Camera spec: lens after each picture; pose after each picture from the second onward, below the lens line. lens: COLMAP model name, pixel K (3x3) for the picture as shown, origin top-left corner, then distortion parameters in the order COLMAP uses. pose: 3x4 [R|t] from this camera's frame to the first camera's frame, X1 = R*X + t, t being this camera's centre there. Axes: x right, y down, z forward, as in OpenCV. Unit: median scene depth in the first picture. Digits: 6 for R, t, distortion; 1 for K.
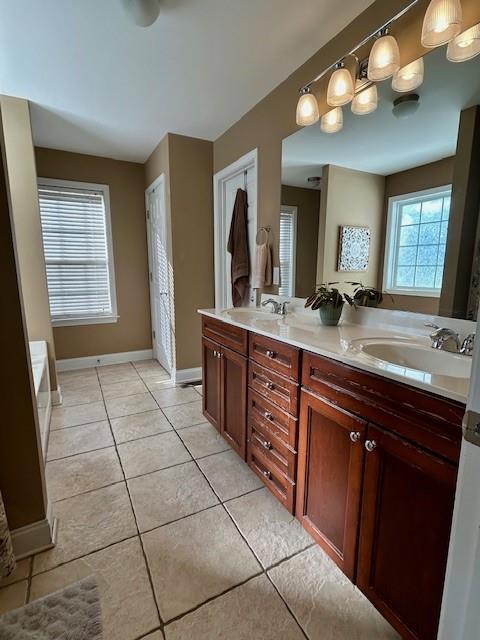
lens RADIAL K [[309.4, 0, 239.1], [0, 309.4, 320.9], [0, 0, 1]] dist [-0.002508, 0.001785]
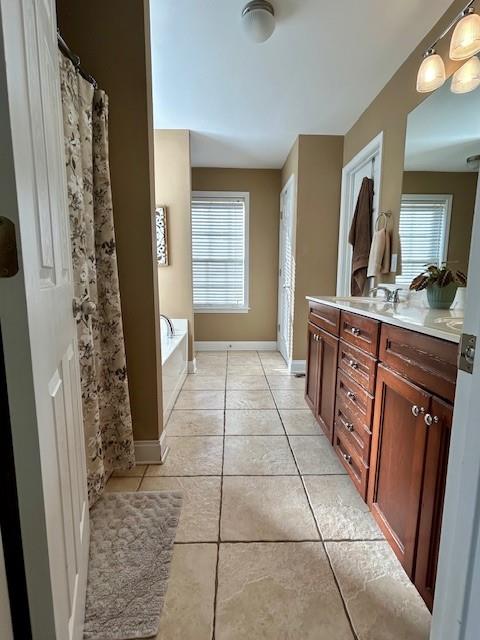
lens RADIAL K [[309.4, 0, 241.2], [0, 309.4, 321.2], [0, 0, 1]] dist [-0.002508, 0.001785]
pose [[0.895164, 0.068951, -0.440371, 0.127580], [-0.081138, 0.996663, -0.008882, 0.071138], [0.438290, 0.043681, 0.897772, -0.021753]]
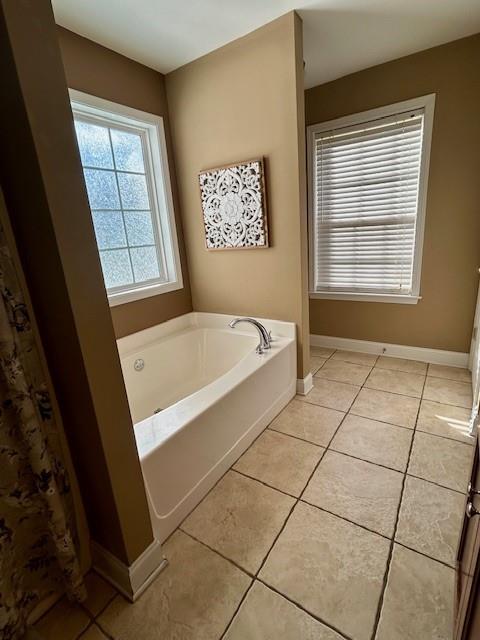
lens RADIAL K [[309.4, 0, 242.3], [0, 309.4, 319.4], [0, 0, 1]] dist [-0.002508, 0.001785]
pose [[0.467434, 0.214598, -0.857585, 0.055868], [-0.078420, 0.976330, 0.201568, -0.123604], [0.880543, -0.026969, 0.473199, 0.508989]]
